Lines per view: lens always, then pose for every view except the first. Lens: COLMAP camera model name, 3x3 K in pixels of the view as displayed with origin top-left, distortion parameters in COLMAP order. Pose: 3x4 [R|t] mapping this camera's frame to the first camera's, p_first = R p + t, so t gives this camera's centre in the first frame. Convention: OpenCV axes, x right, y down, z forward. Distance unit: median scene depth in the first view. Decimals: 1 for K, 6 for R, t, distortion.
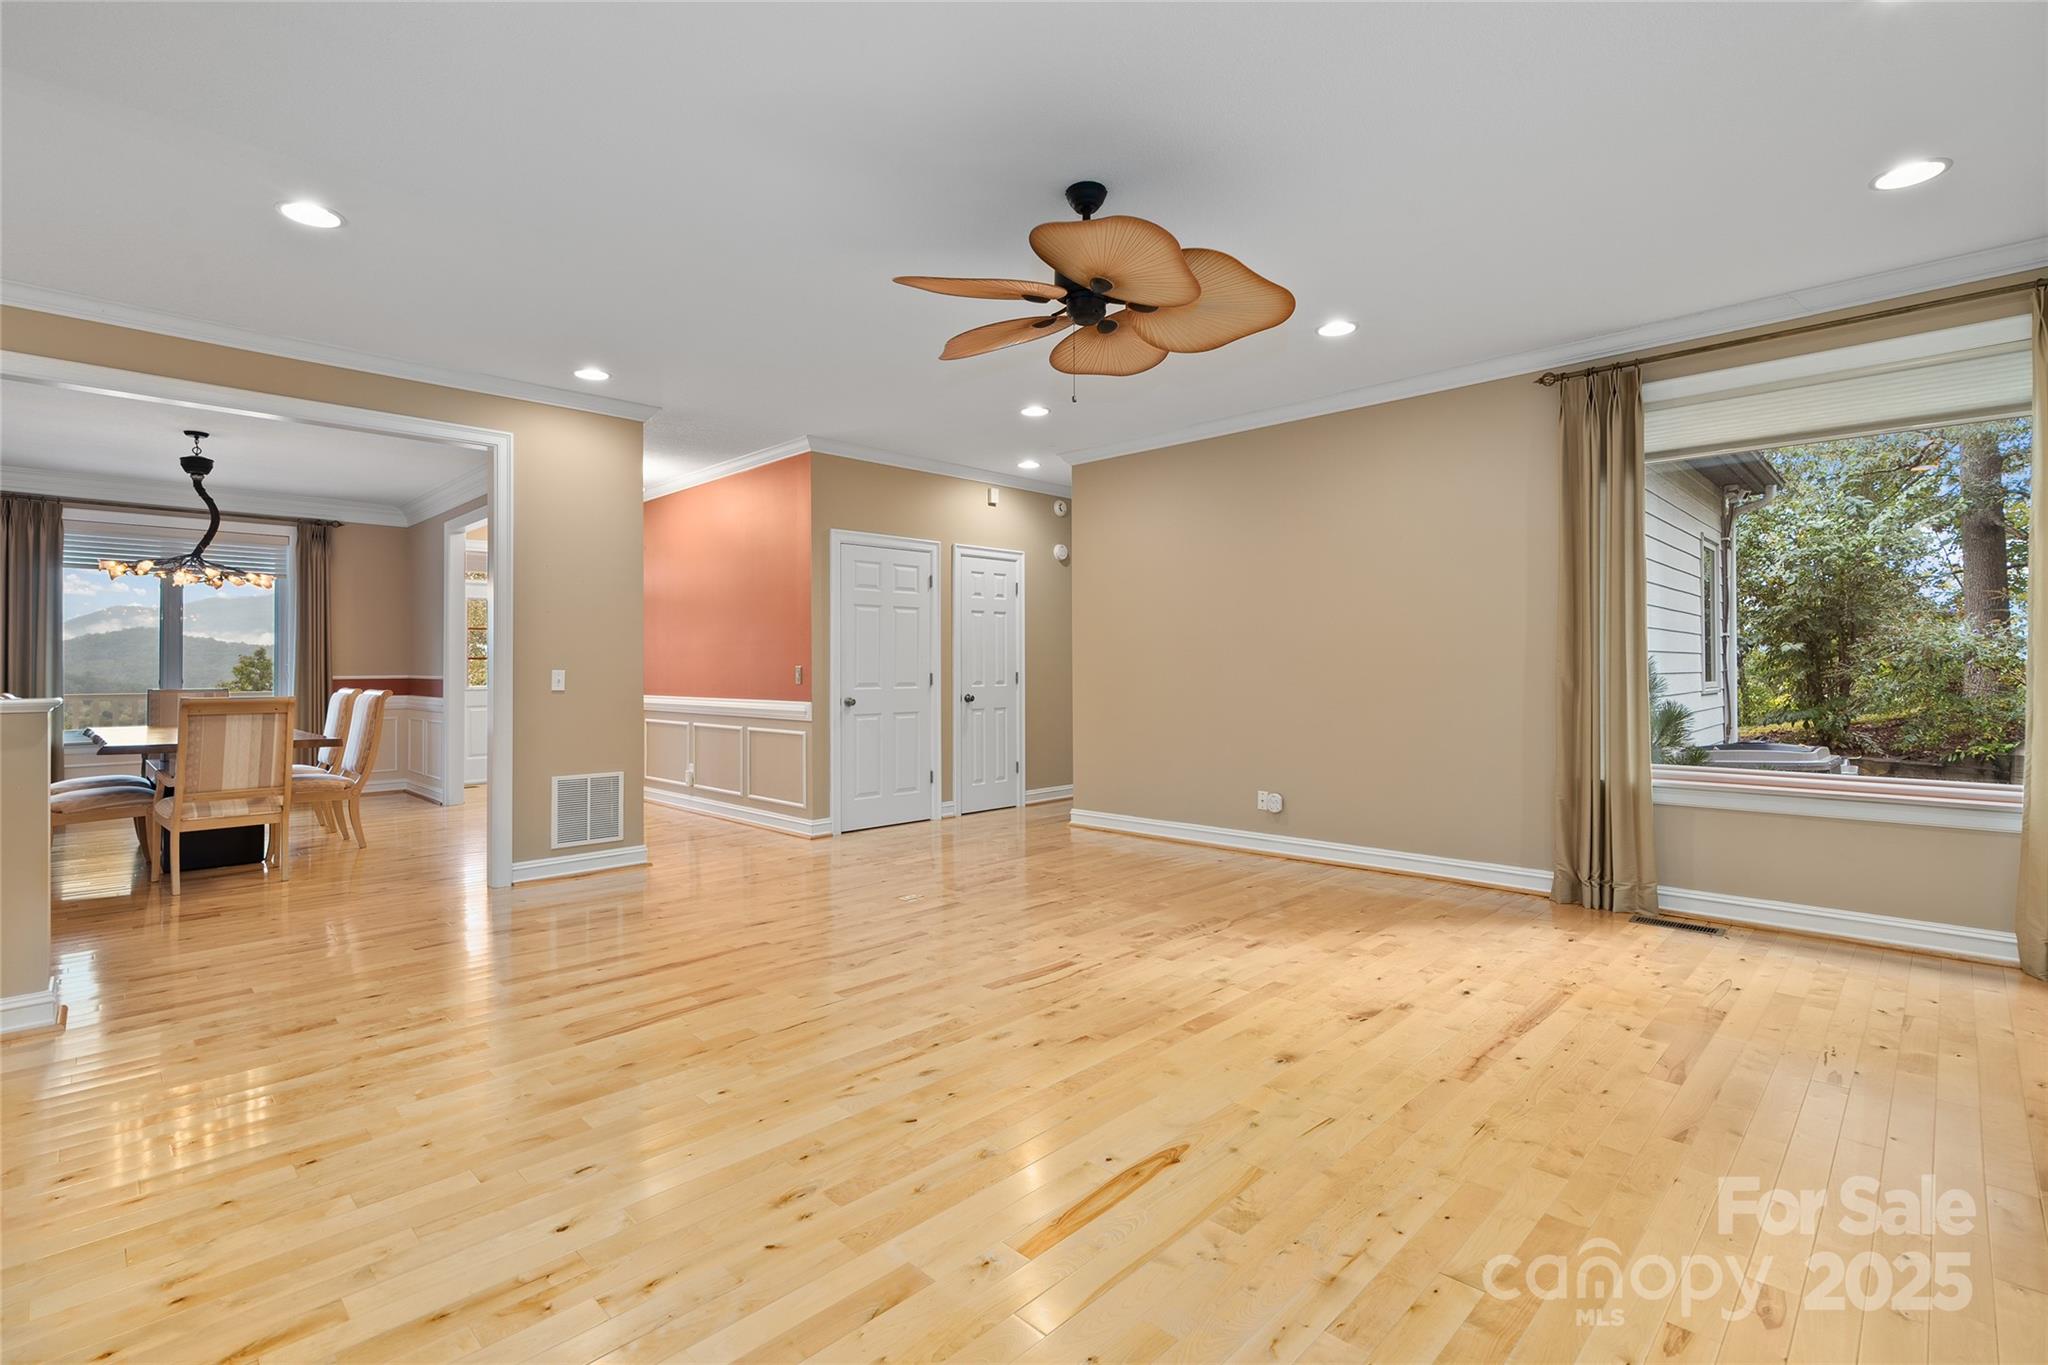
lens RADIAL K [[927.5, 0, 1025.6], [0, 927.5, 671.6], [0, 0, 1]] dist [-0.000263, 0.000372]
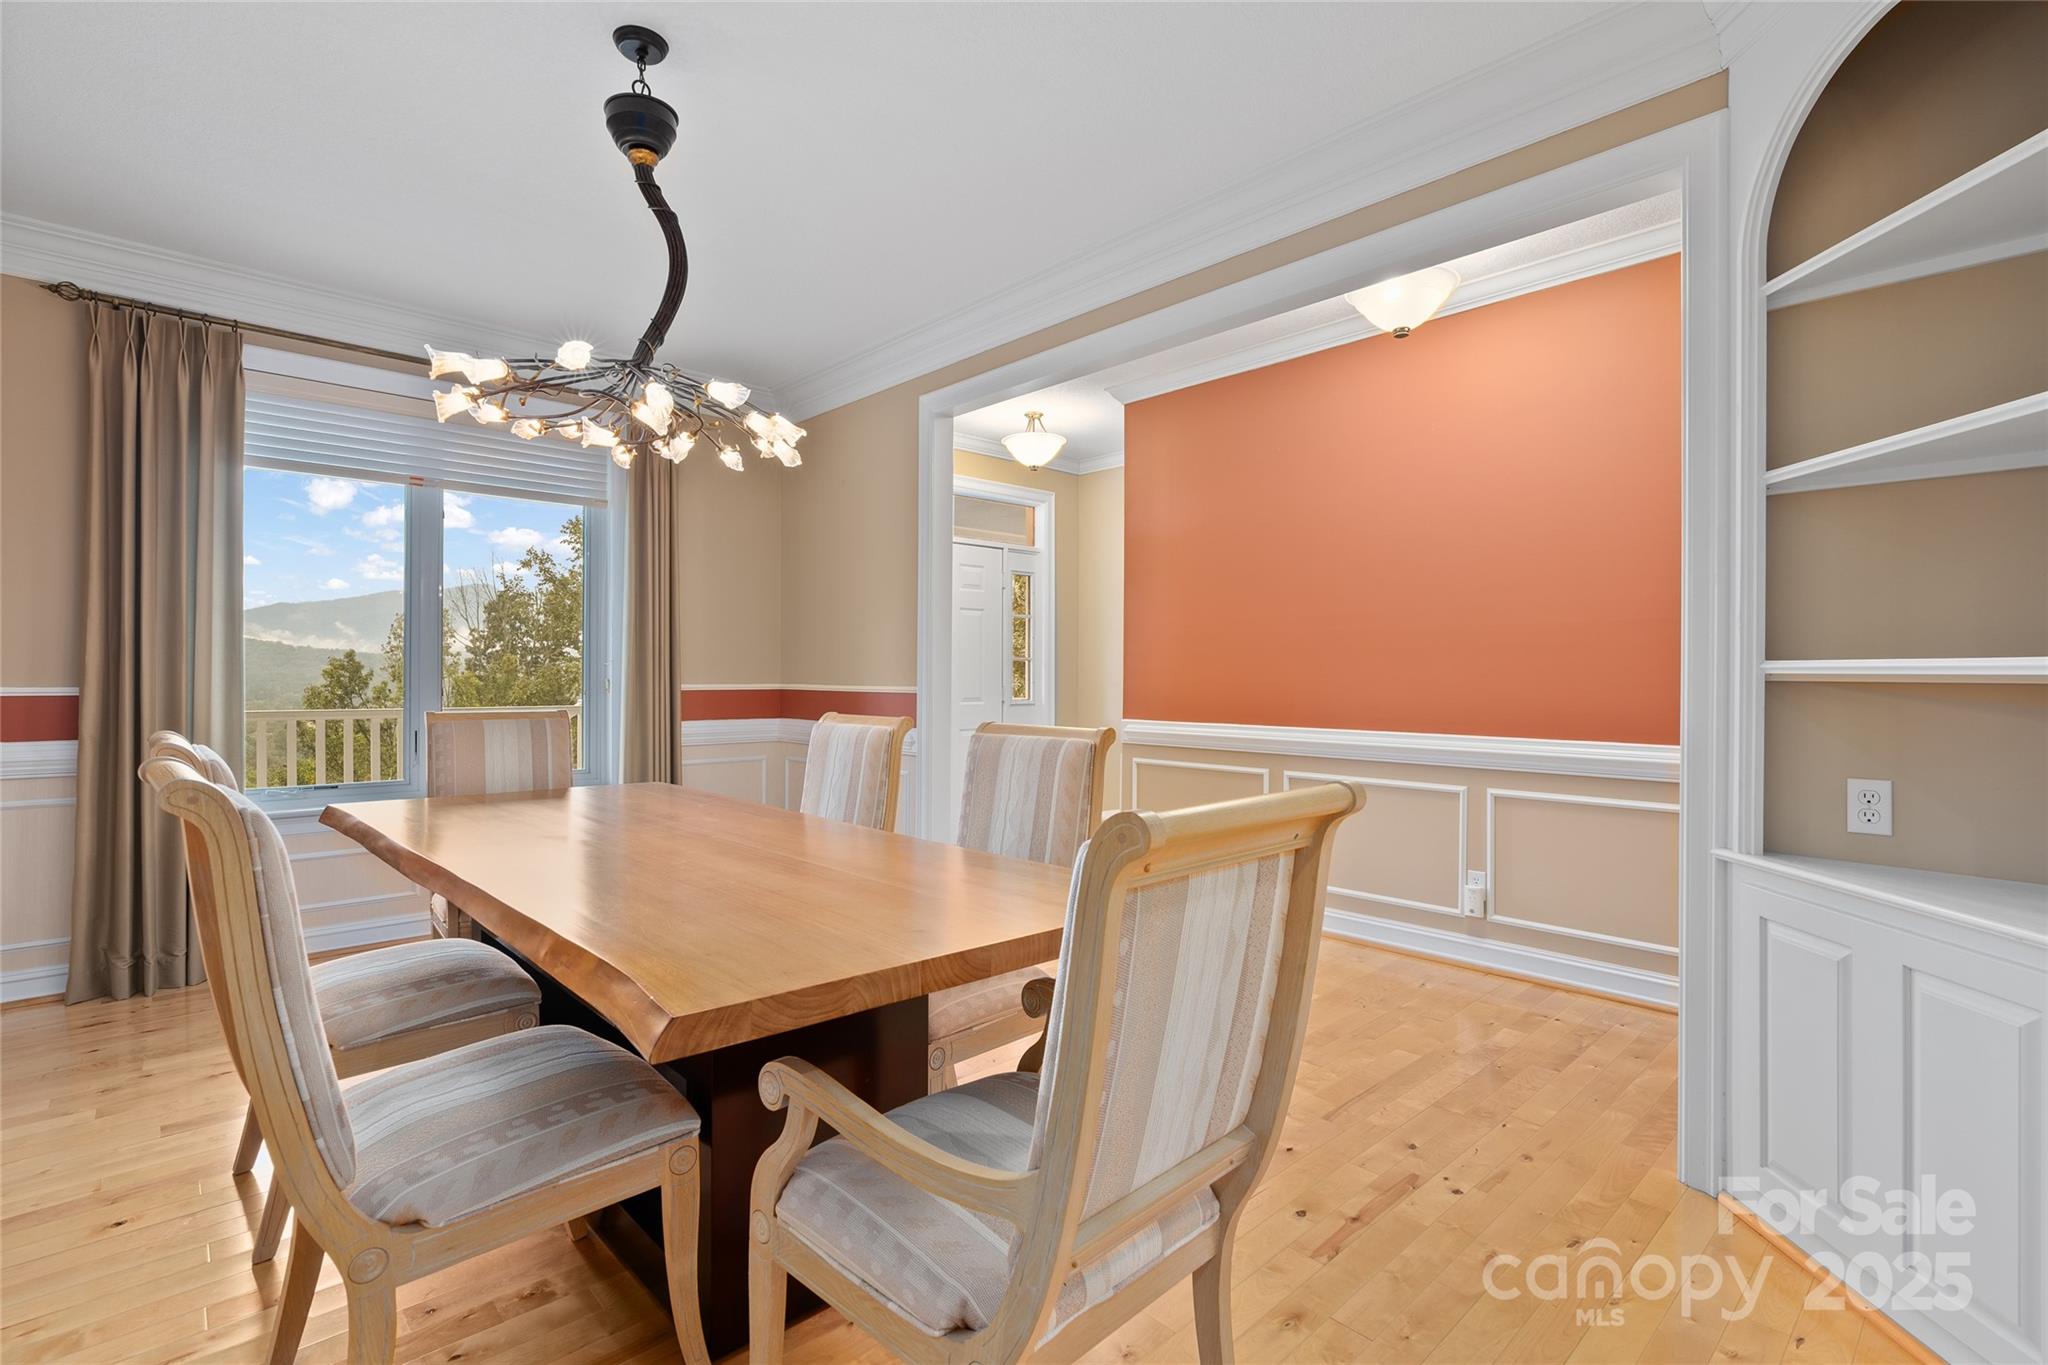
lens RADIAL K [[927.5, 0, 1022.7], [0, 927.5, 678.8], [0, 0, 1]] dist [-0.000263, 0.000372]
pose [[0.999009, 0.005509, -0.044168, -0.607227], [-0.005488, 0.999985, 0.000602, -0.000072], [0.044171, -0.000359, 0.999024, 0.530977]]
